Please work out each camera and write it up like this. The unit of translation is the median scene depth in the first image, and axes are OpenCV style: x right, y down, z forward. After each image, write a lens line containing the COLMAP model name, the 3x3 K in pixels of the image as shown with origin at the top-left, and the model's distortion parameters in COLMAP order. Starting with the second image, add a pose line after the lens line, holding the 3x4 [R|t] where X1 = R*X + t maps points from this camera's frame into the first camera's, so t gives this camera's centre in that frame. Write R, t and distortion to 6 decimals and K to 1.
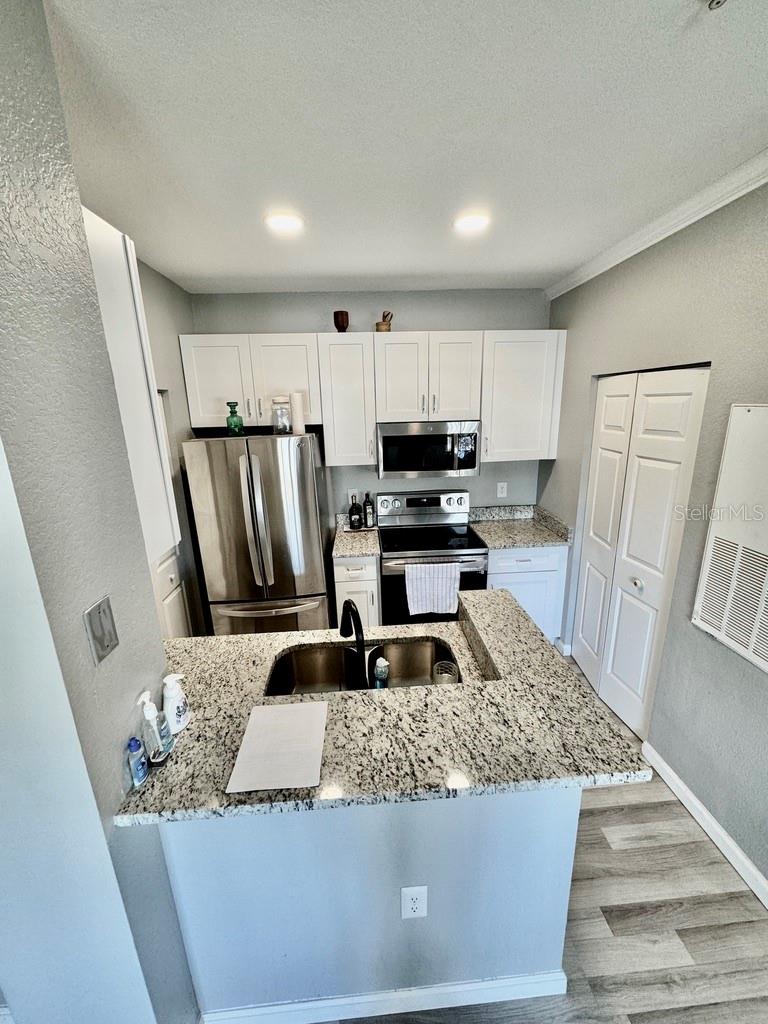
lens RADIAL K [[406.6, 0, 386.8], [0, 406.6, 508.6], [0, 0, 1]] dist [-0.005455, 0.000385]
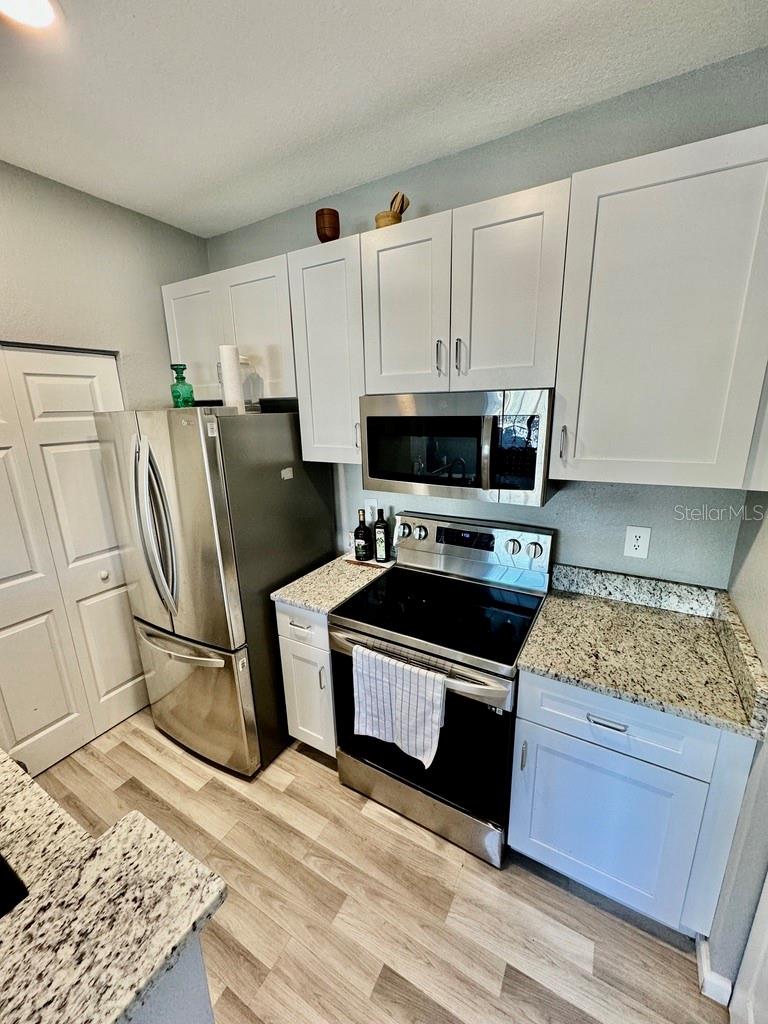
lens RADIAL K [[406.9, 0, 385.0], [0, 406.9, 511.5], [0, 0, 1]] dist [-0.003100, 0.000385]
pose [[0.830748, 0.146101, -0.537134, 0.324460], [-0.138949, 0.988823, 0.054059, -0.074344], [0.539028, 0.029725, 0.841763, 0.495932]]
